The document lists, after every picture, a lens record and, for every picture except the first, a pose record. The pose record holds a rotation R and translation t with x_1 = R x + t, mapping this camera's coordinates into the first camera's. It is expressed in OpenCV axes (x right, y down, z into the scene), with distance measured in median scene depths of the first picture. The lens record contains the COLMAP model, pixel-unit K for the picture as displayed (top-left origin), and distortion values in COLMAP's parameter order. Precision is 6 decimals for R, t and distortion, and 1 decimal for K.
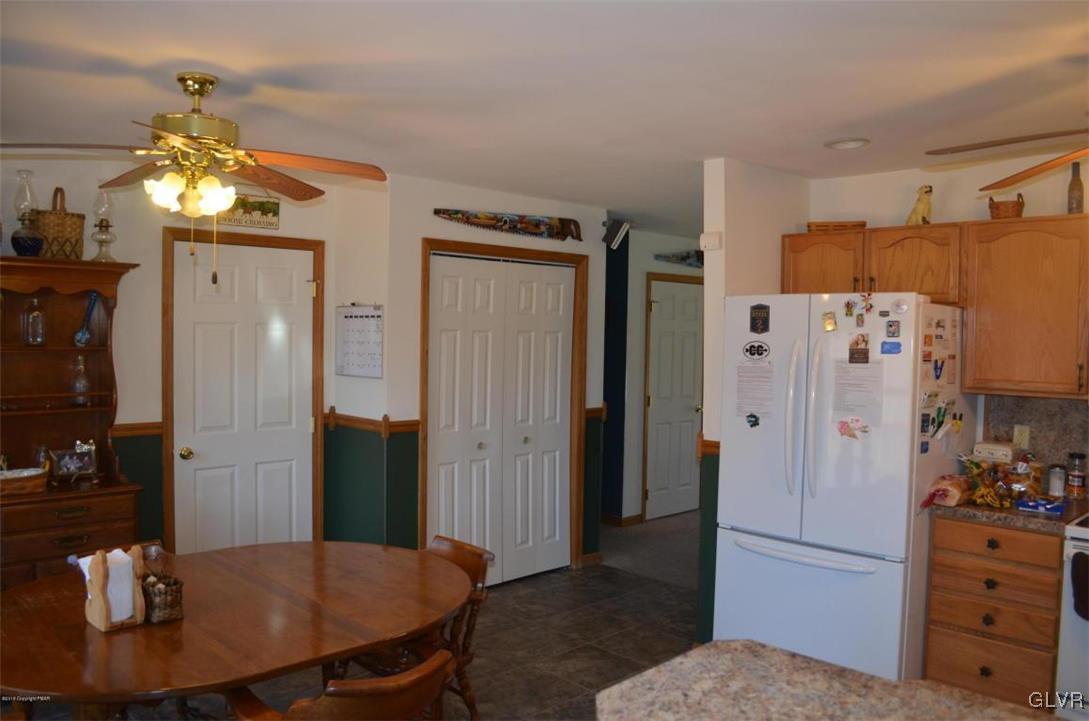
lens RADIAL K [[851.7, 0, 549.5], [0, 851.7, 361.0], [0, 0, 1]] dist [-0.081360, 0.012722]
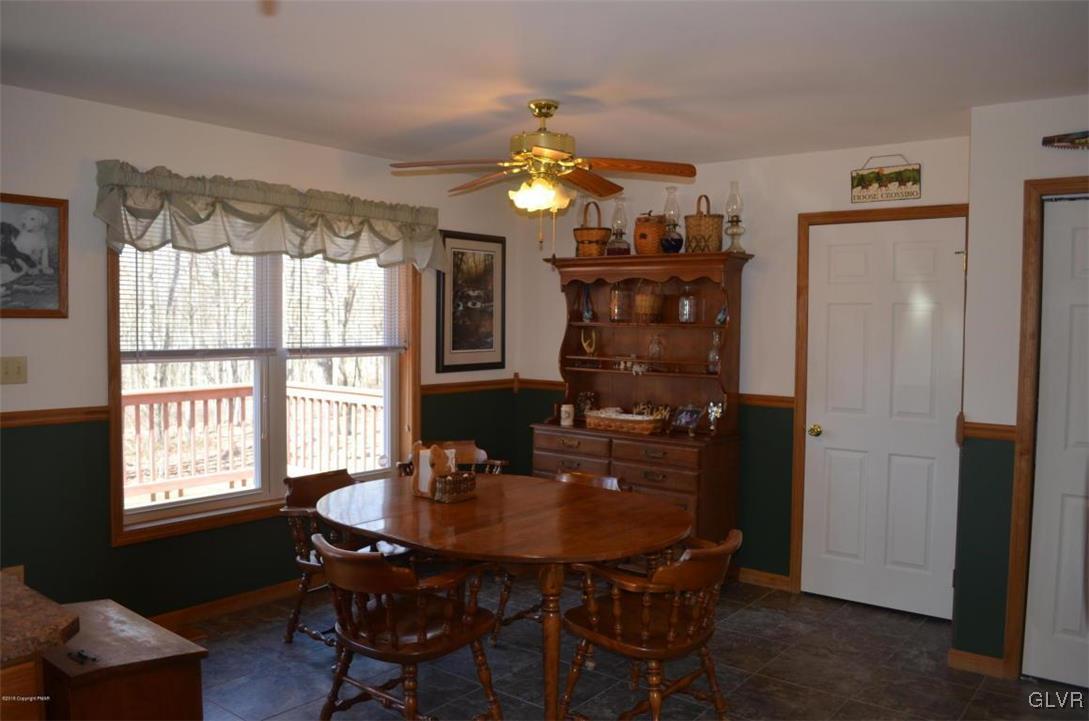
lens RADIAL K [[851.7, 0, 549.2], [0, 851.7, 360.0], [0, 0, 1]] dist [-0.081360, 0.012722]
pose [[0.136417, 0.029612, -0.990209, 0.603393], [-0.045181, 0.998699, 0.023641, 0.015282], [0.989621, 0.041514, 0.137578, 0.581493]]
